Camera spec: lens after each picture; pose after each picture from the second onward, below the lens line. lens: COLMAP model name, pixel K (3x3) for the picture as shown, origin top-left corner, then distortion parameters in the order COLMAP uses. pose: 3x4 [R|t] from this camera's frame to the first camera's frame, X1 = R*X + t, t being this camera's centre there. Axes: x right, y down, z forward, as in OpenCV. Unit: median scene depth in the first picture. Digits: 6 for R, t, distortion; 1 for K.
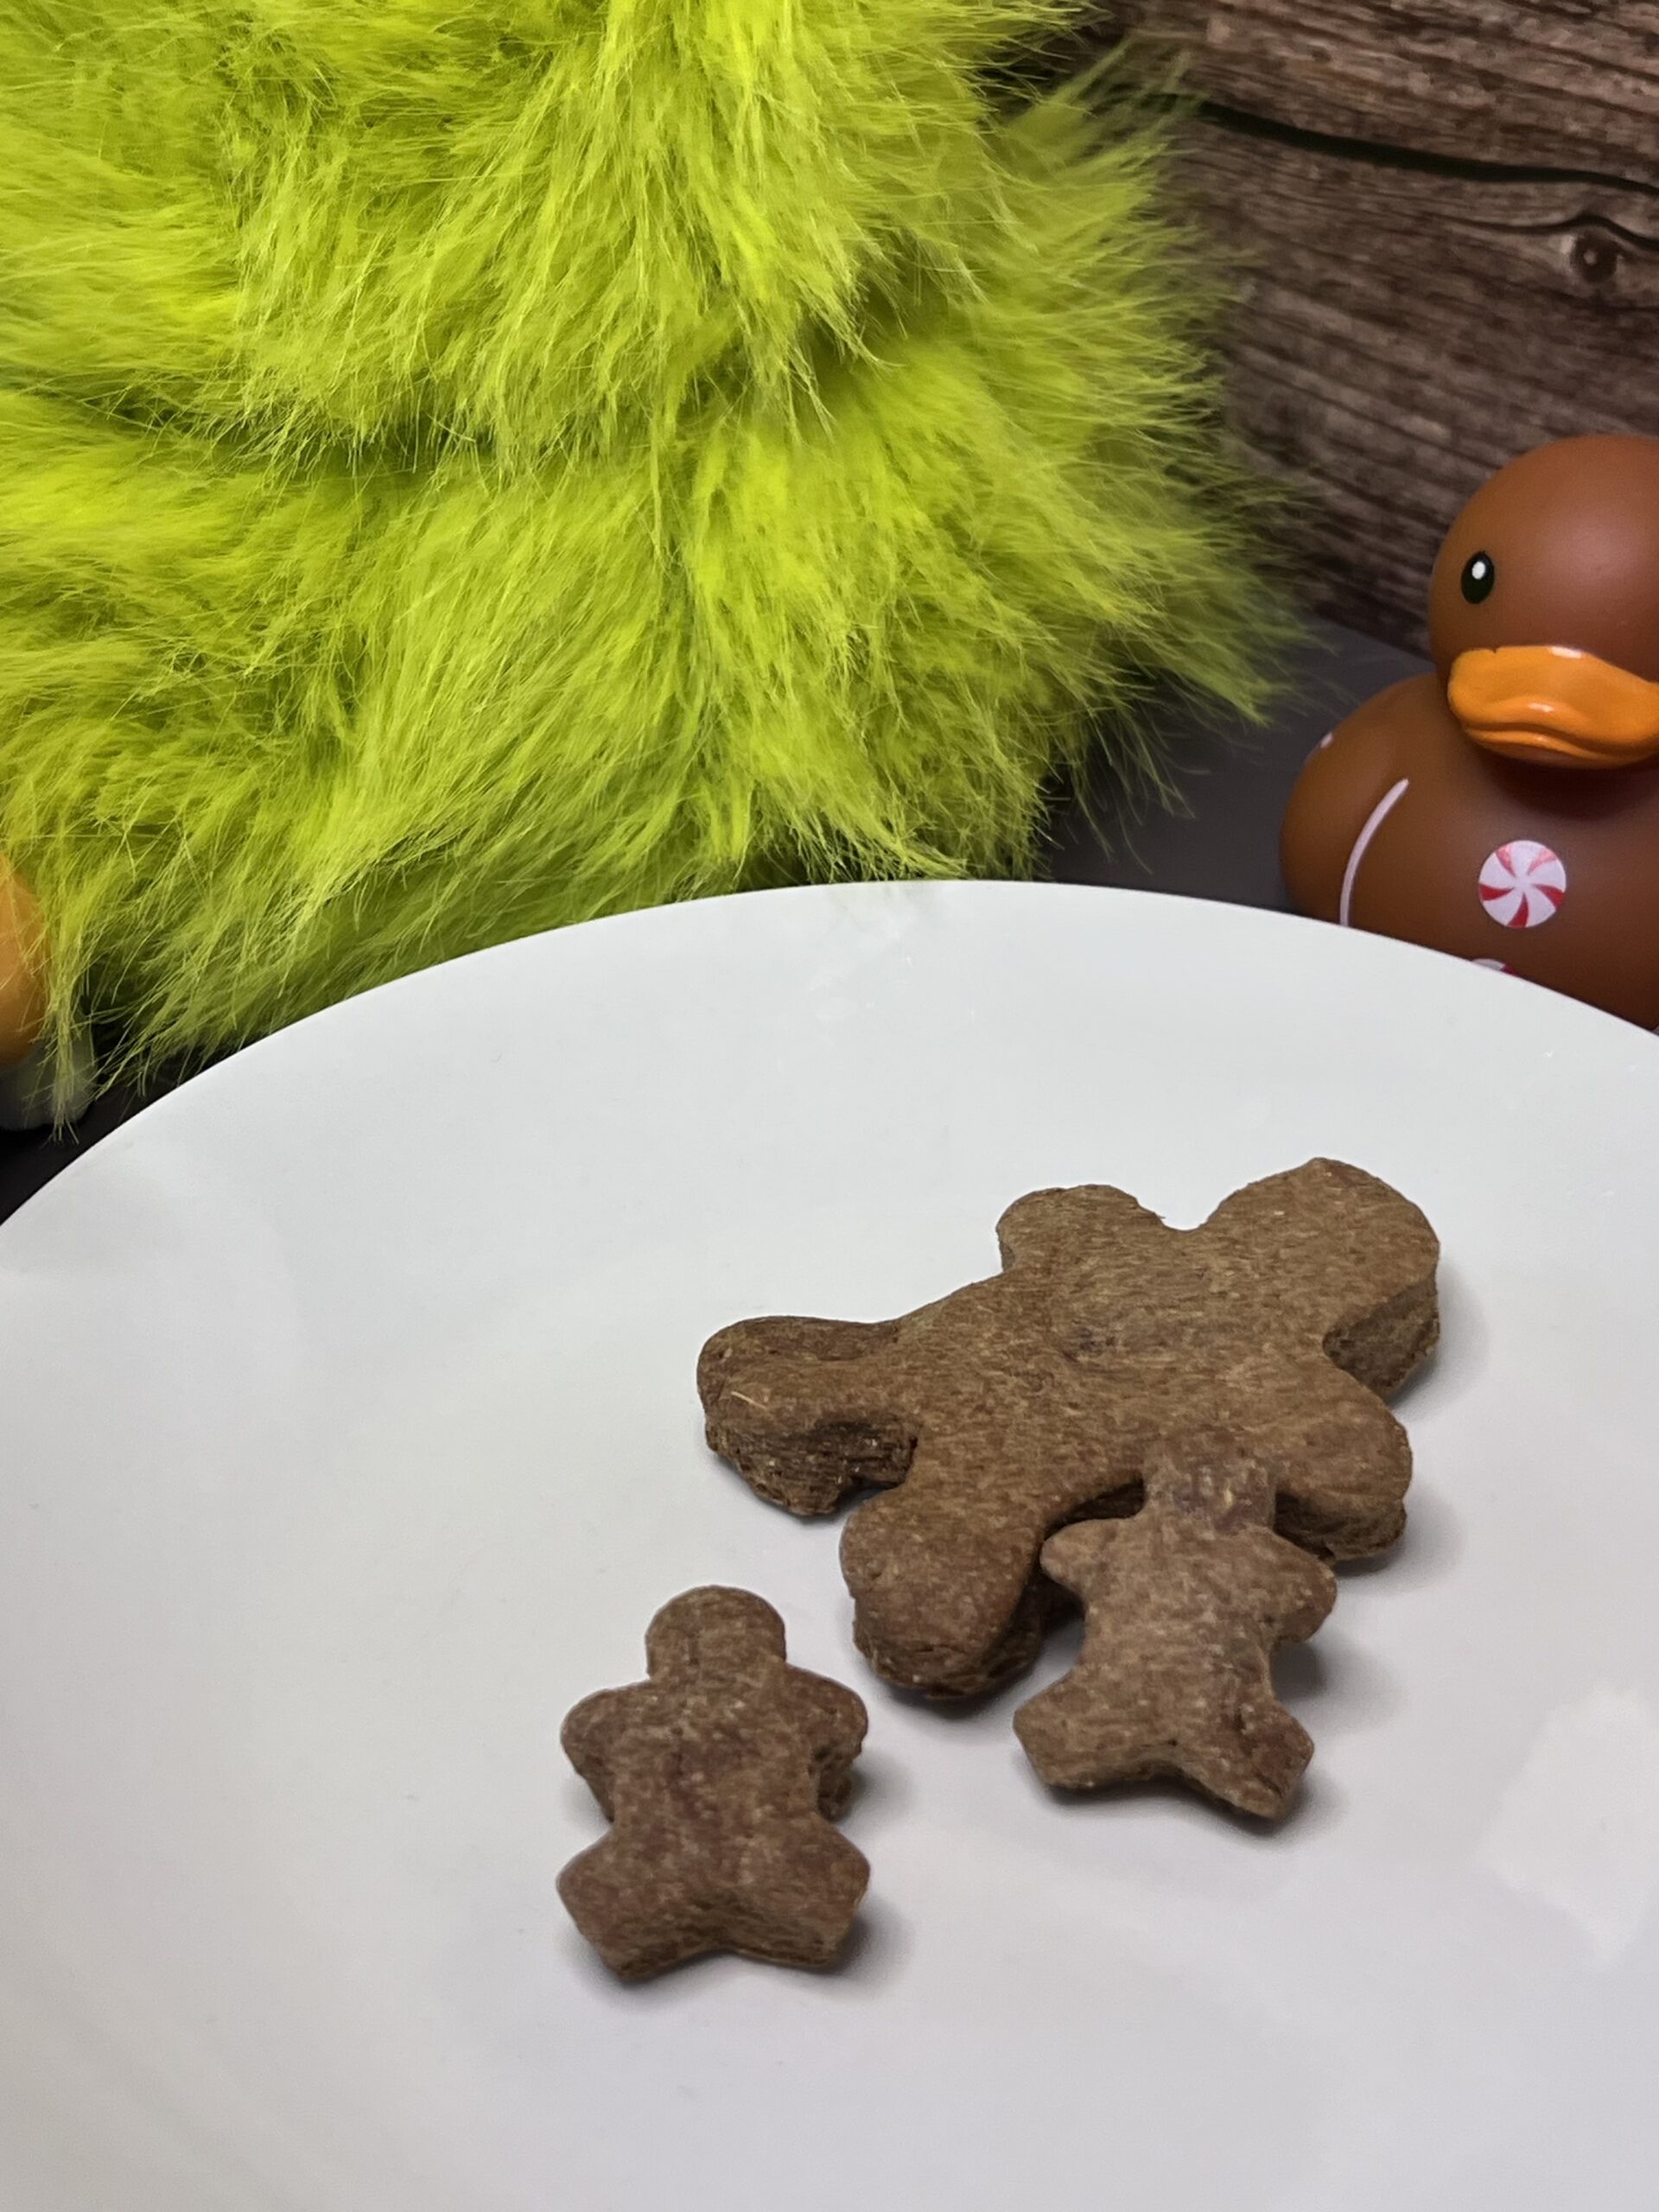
lens RADIAL K [[3422.0, 0, 839.0], [0, 3422.0, 1101.6], [0, 0, 1]] dist [0.251885, -1.046240]
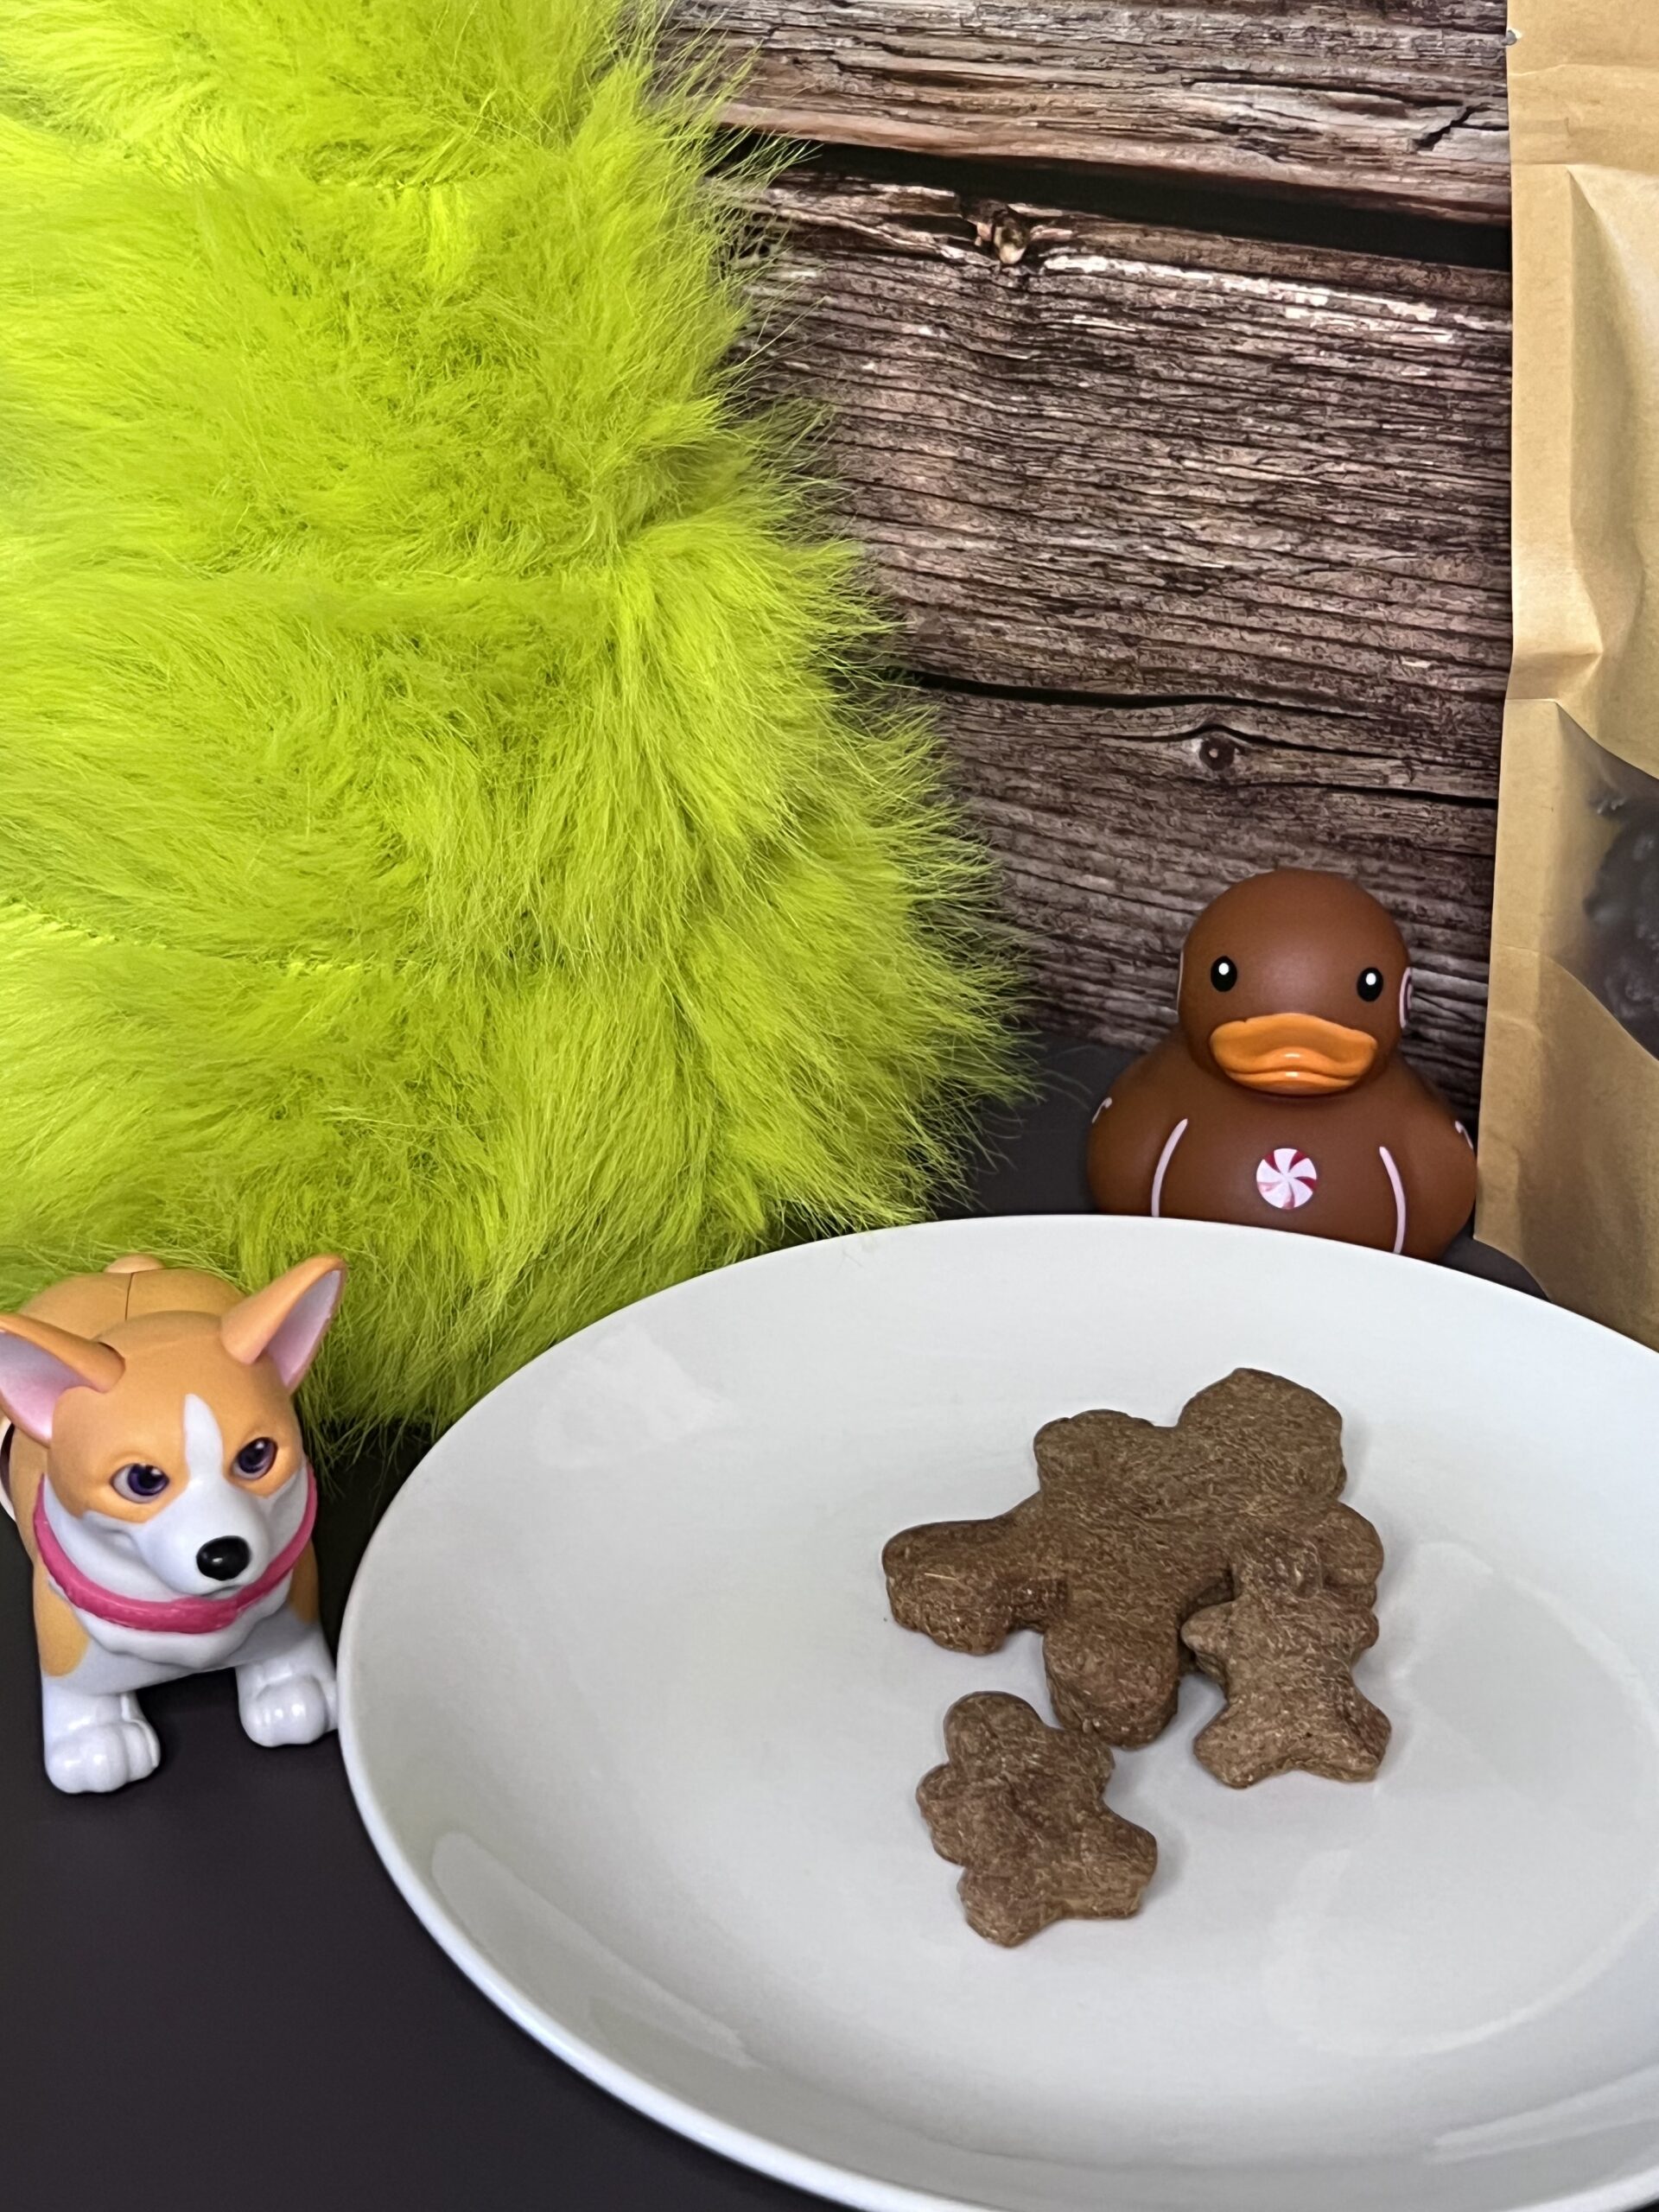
lens RADIAL K [[3423.9, 0, 876.6], [0, 3423.9, 1109.7], [0, 0, 1]] dist [0.243082, -1.003153]
pose [[0.956387, -0.120268, 0.266193, -0.376517], [0.156596, 0.980385, -0.119678, 0.058642], [-0.246578, 0.156143, 0.956461, -0.359759]]
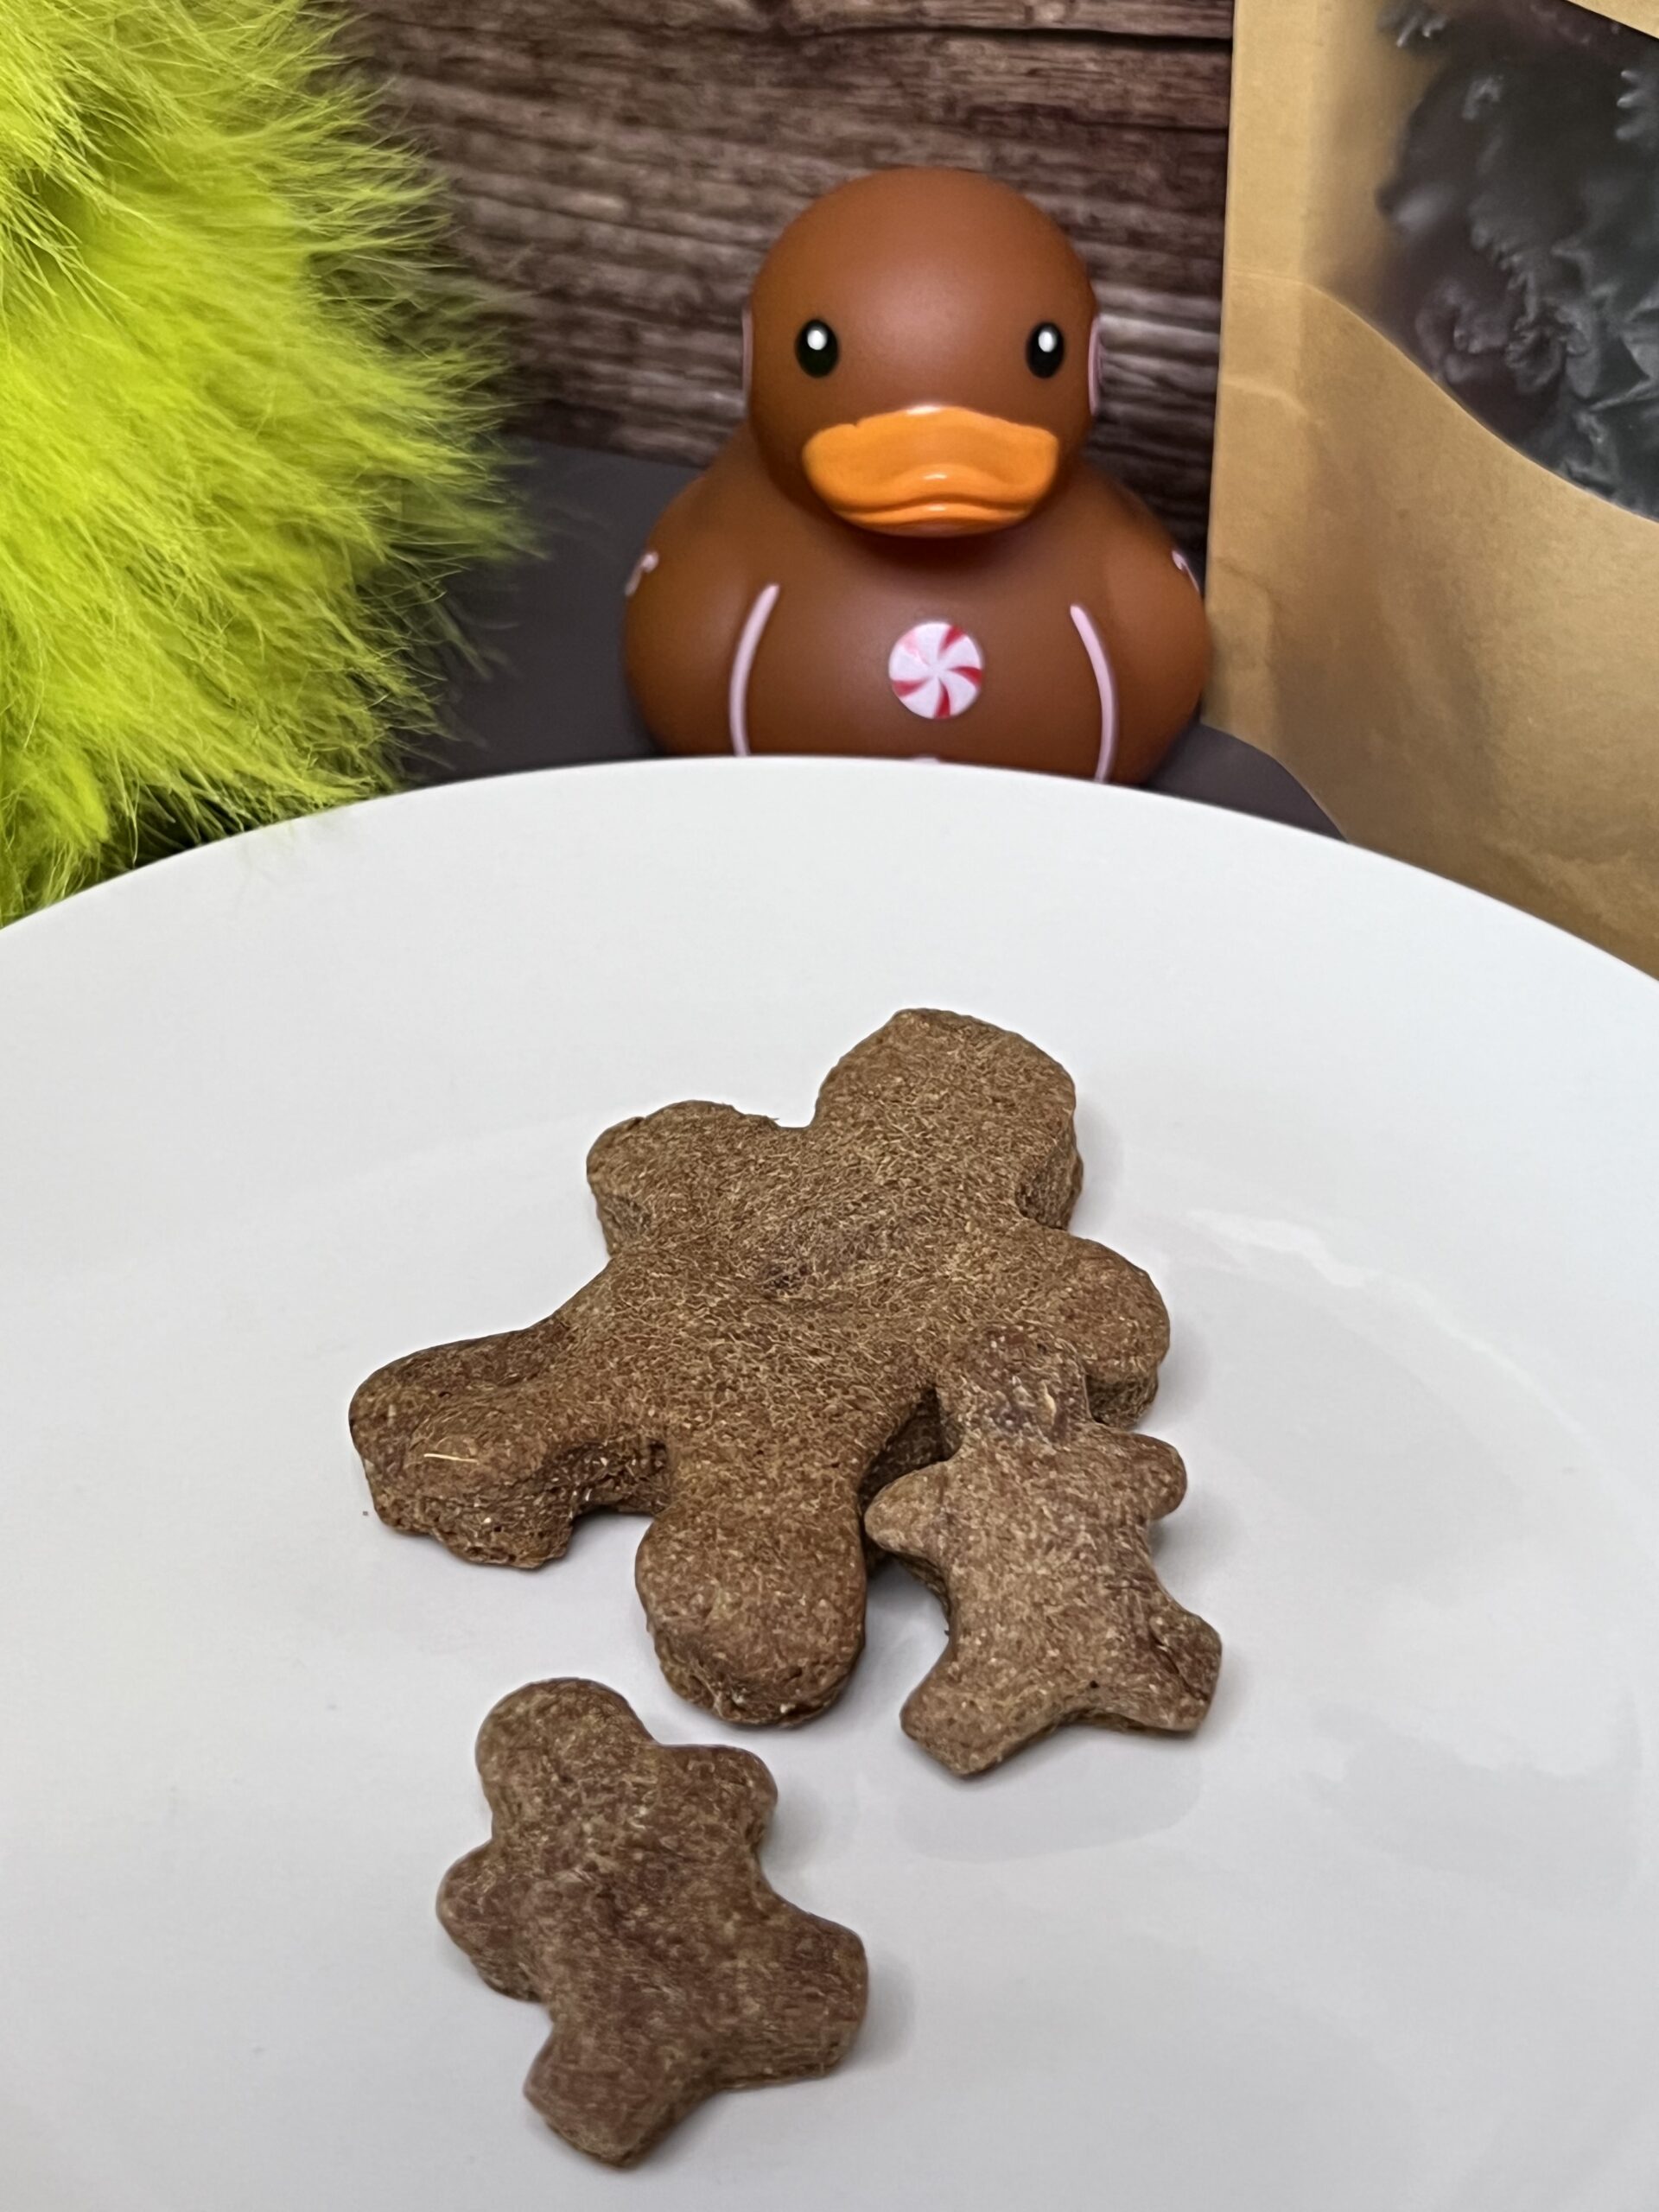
lens RADIAL K [[3423.9, 0, 876.6], [0, 3423.9, 1109.7], [0, 0, 1]] dist [0.243082, -1.003153]
pose [[0.897210, -0.260245, 0.356773, -0.194646], [0.239835, 0.965529, 0.101159, -0.051107], [-0.370800, -0.005195, 0.928698, 0.165303]]
